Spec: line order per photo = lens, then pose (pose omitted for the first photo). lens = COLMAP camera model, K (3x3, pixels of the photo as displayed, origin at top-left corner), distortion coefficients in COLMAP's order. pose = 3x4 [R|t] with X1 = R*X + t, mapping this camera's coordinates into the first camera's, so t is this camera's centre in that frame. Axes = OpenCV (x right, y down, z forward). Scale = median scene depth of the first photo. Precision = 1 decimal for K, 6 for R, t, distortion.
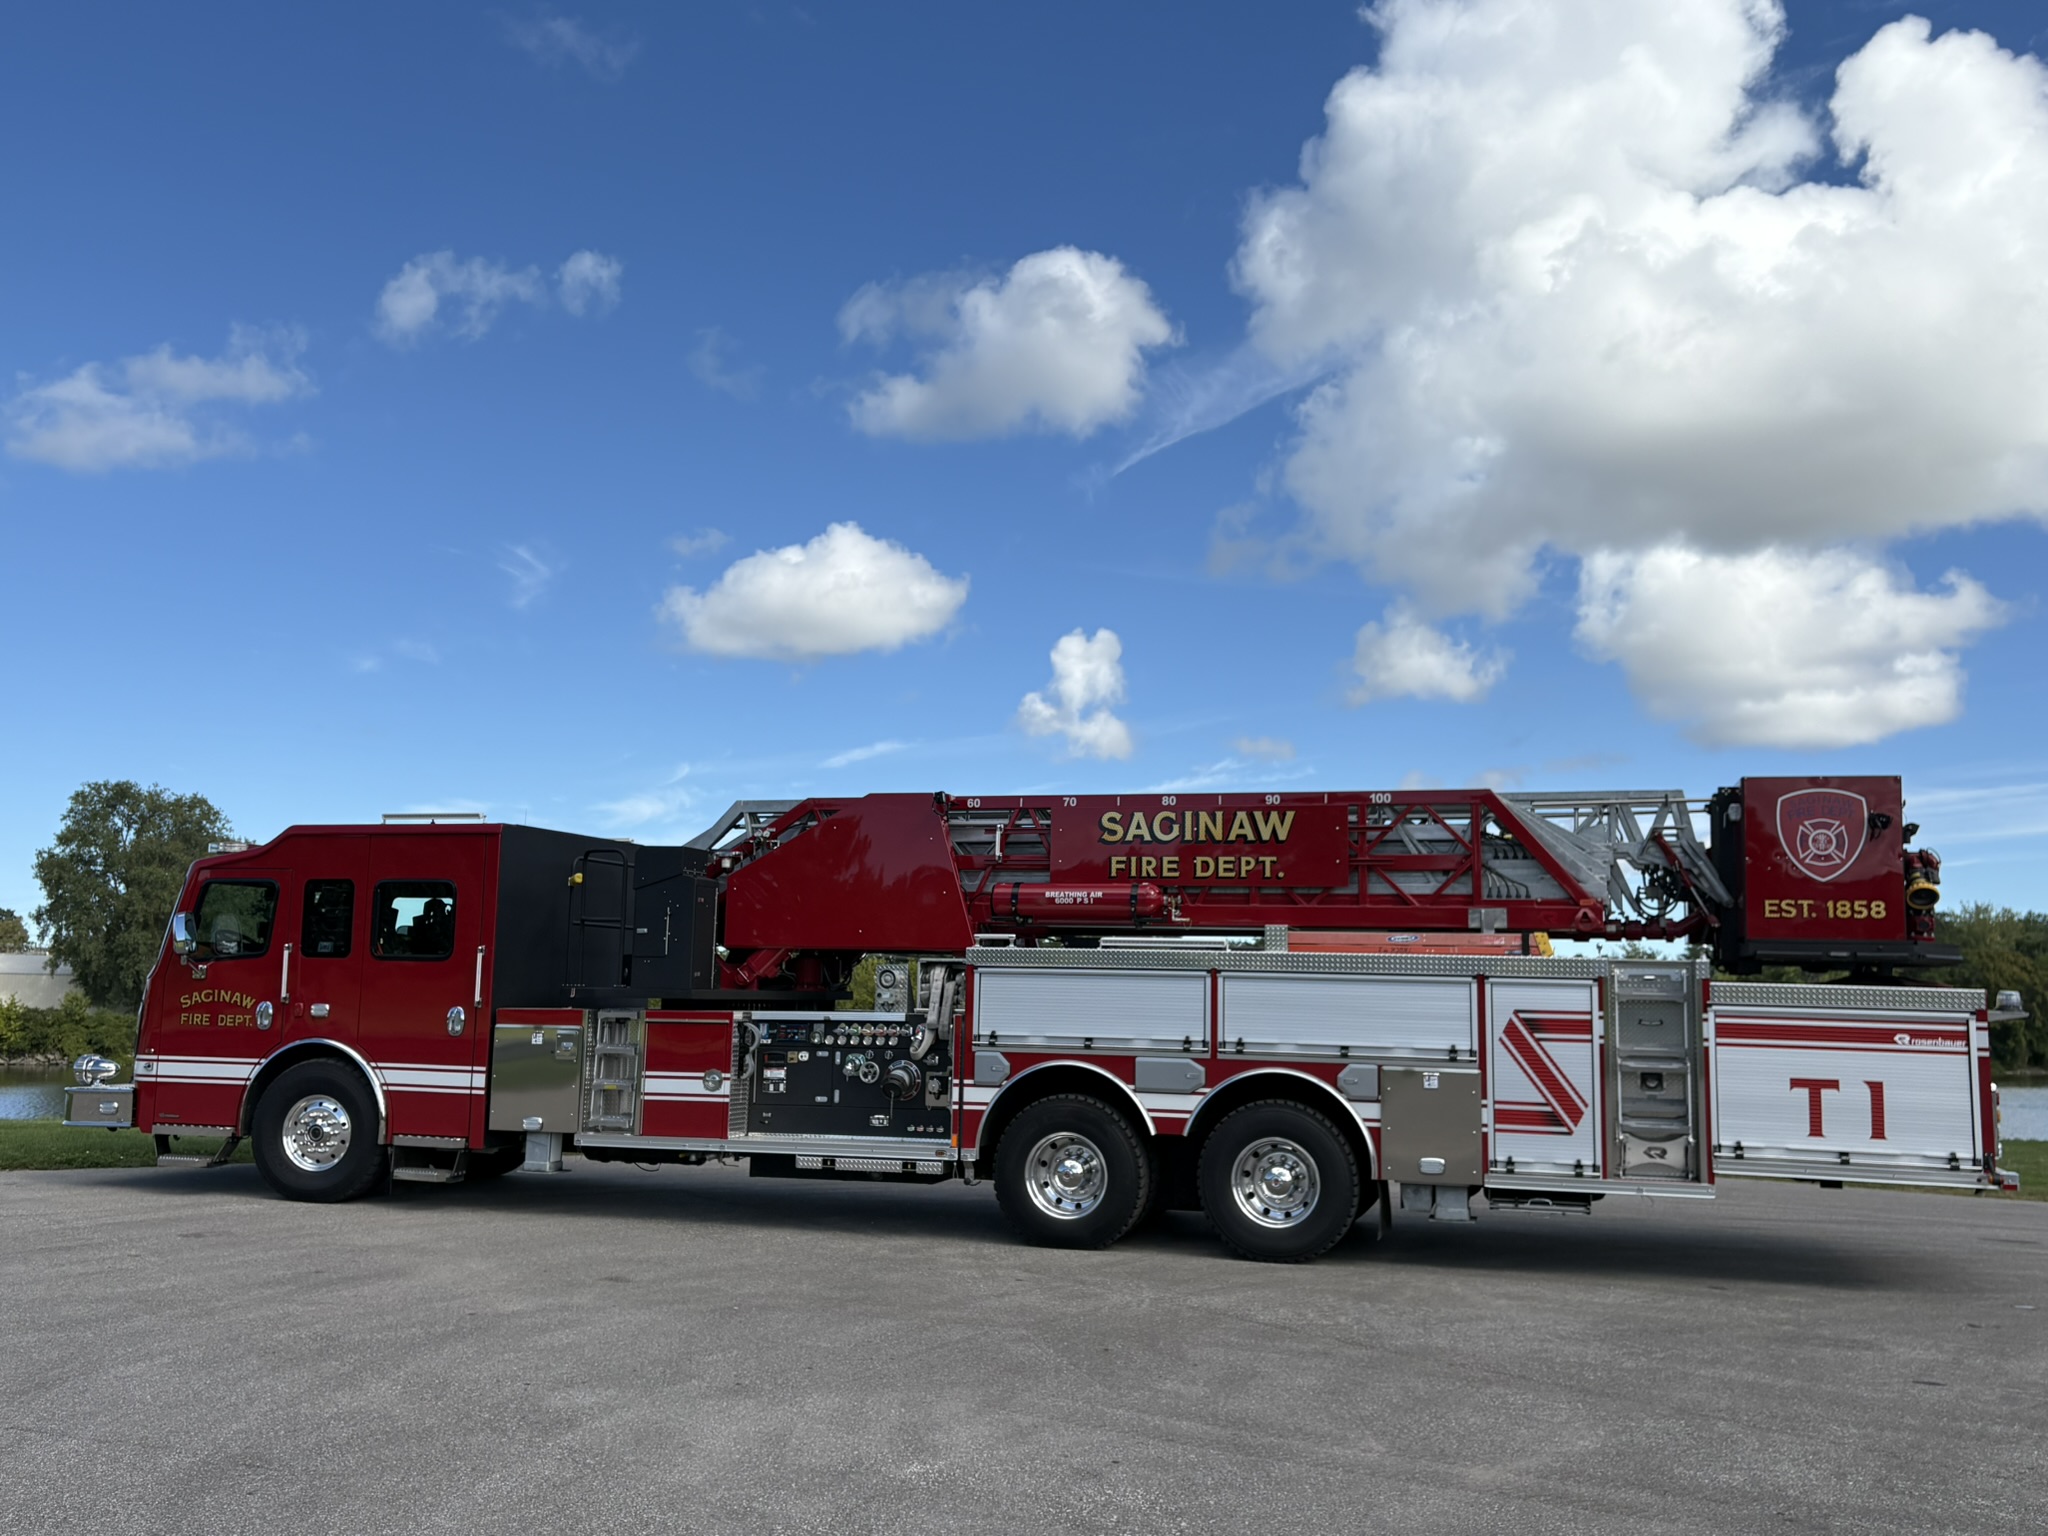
lens RADIAL K [[1807.1, 0, 1020.5], [0, 1807.1, 767.8], [0, 0, 1]] dist [0.134768, -0.334352]
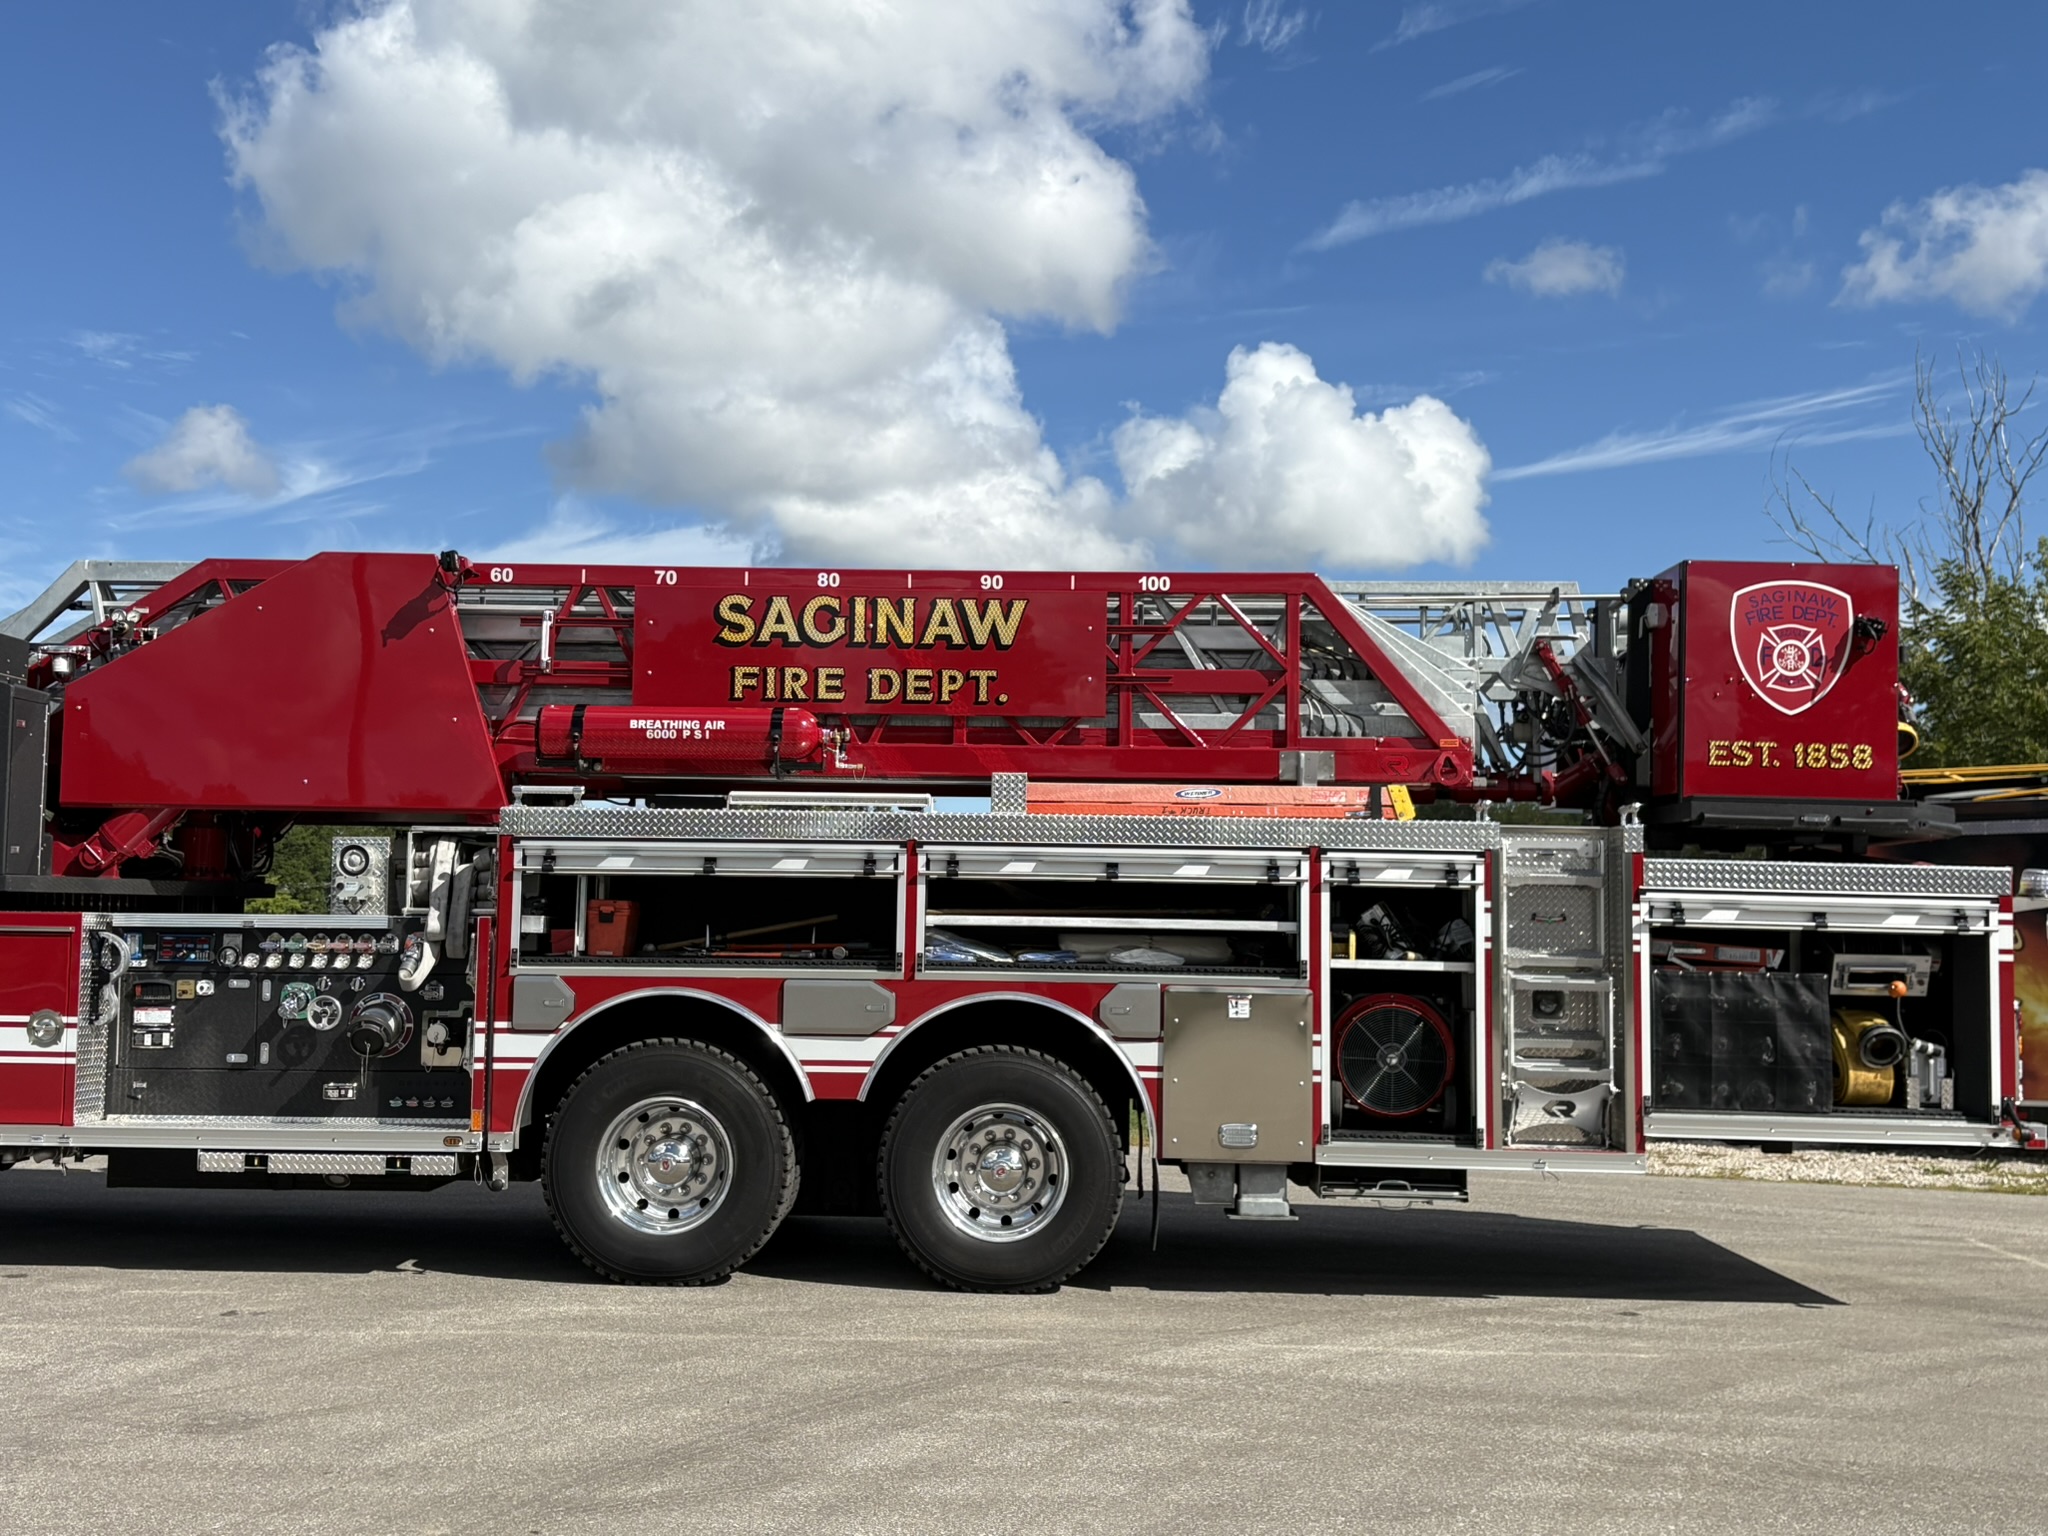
lens RADIAL K [[2415.1, 0, 1028.1], [0, 2415.1, 758.3], [0, 0, 1]] dist [0.235364, -0.892710]
pose [[0.965651, 0.014606, 0.259430, -0.071004], [-0.029435, 0.998141, 0.053369, 0.033859], [-0.258168, -0.059172, 0.964286, 0.163648]]
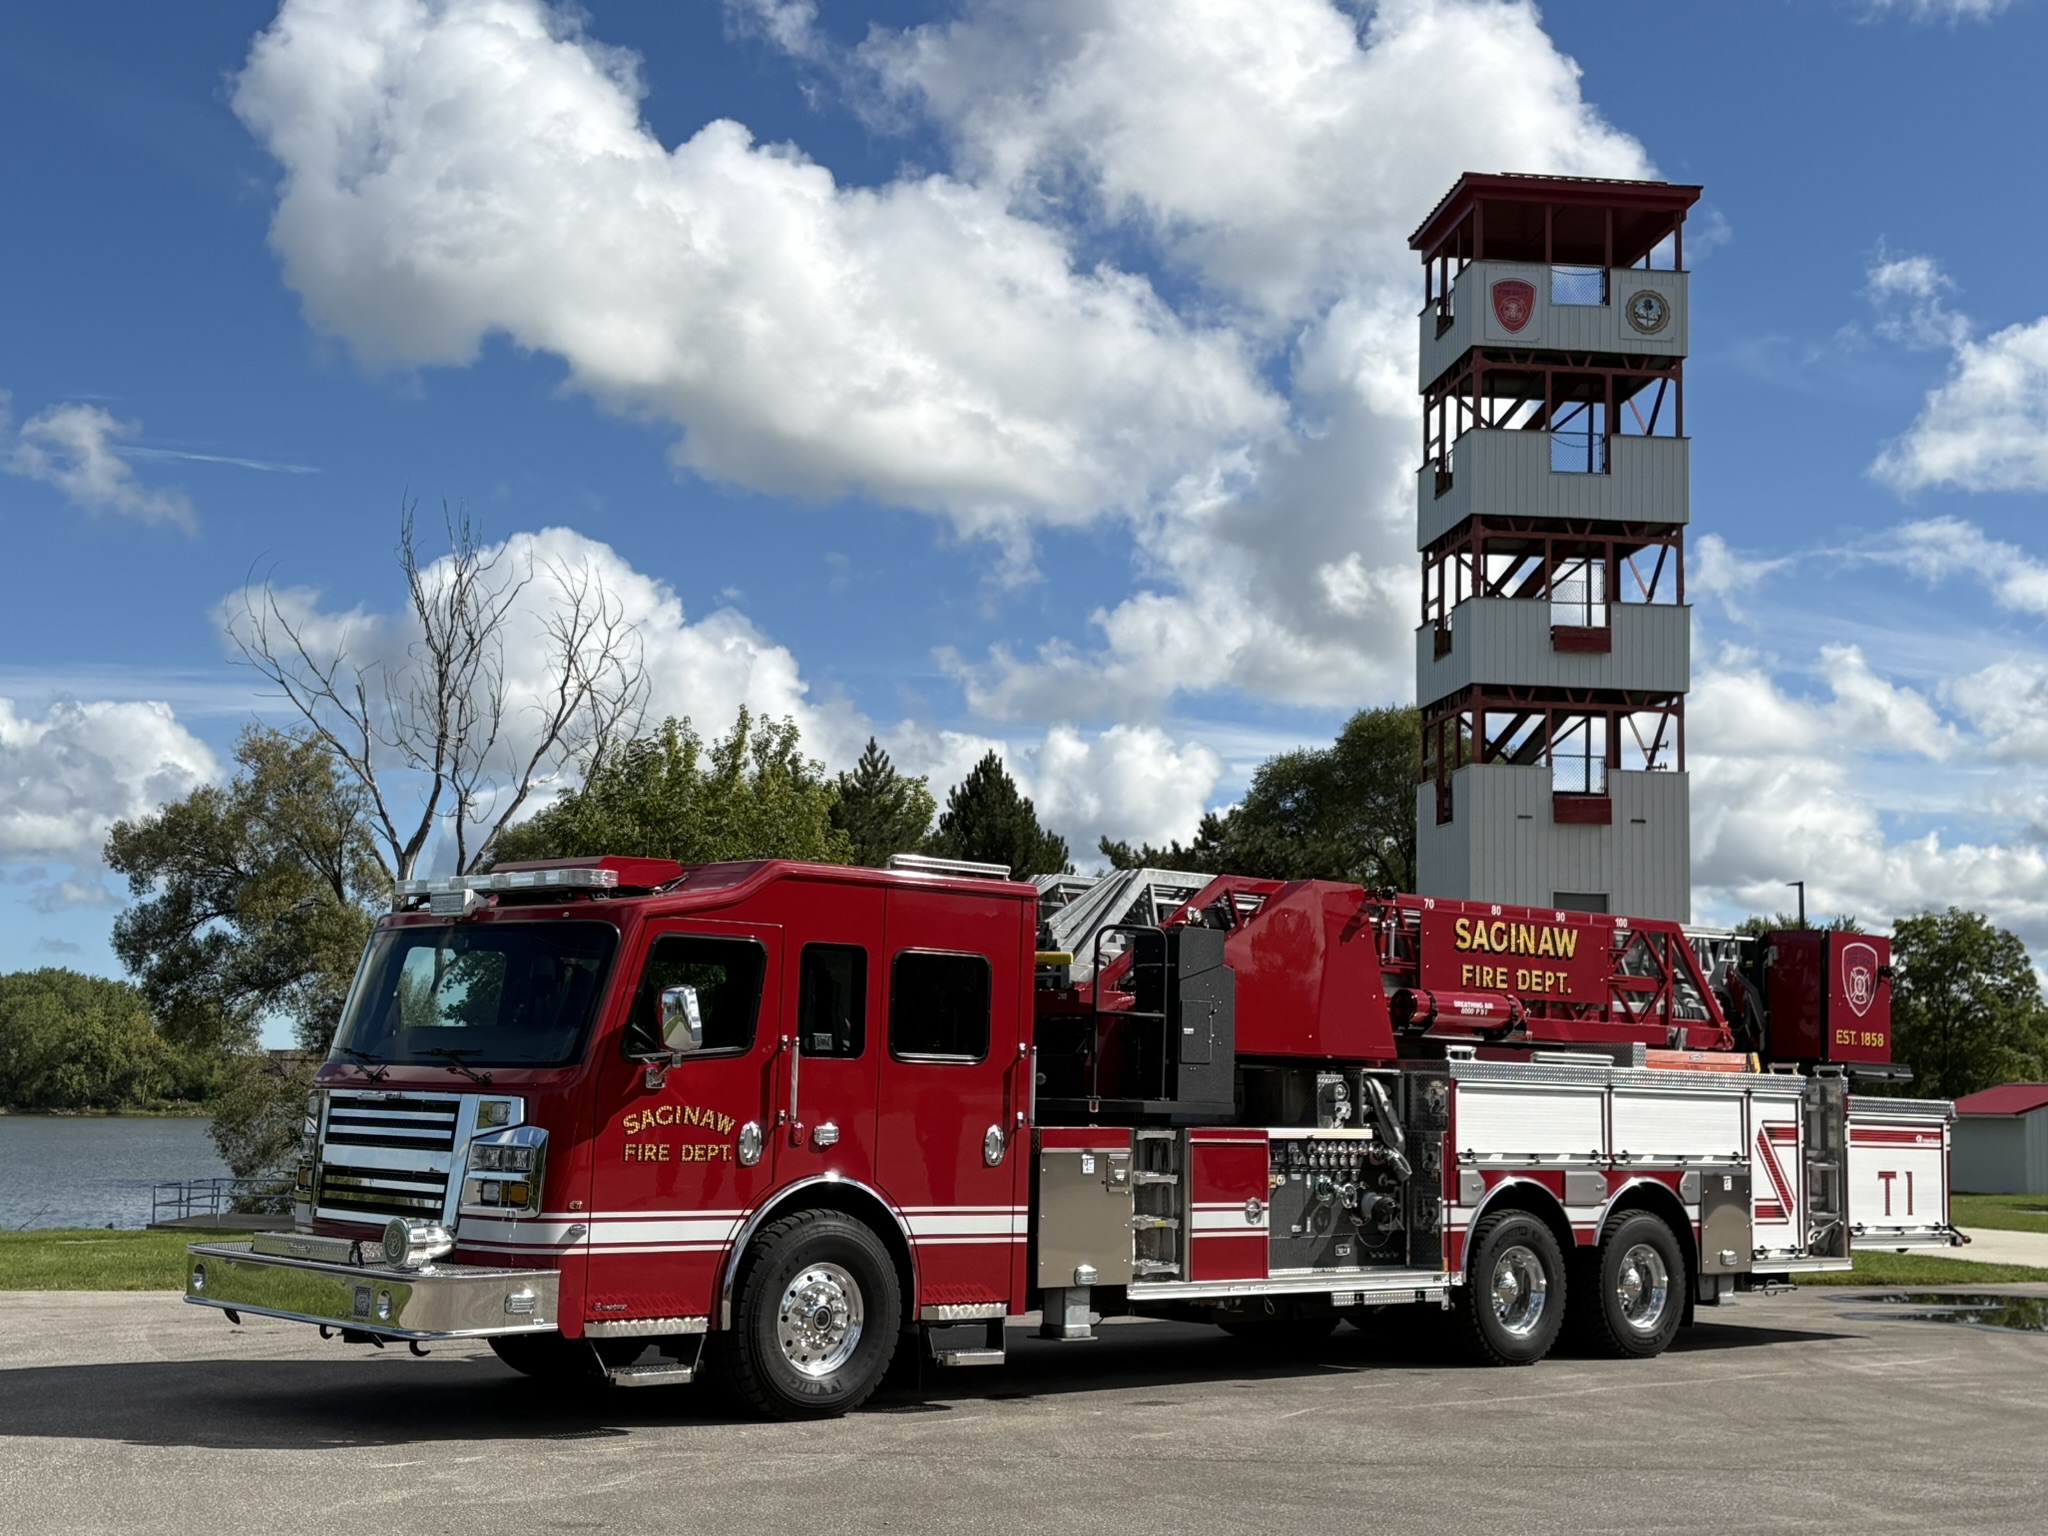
lens RADIAL K [[2668.4, 0, 896.0], [0, 2668.4, 899.9], [0, 0, 1]] dist [0.056269, 0.063243]
pose [[0.544169, 0.053480, 0.837269, -1.334928], [-0.117676, 0.992966, 0.013057, 0.032661], [-0.830682, -0.105632, 0.546635, 0.489120]]
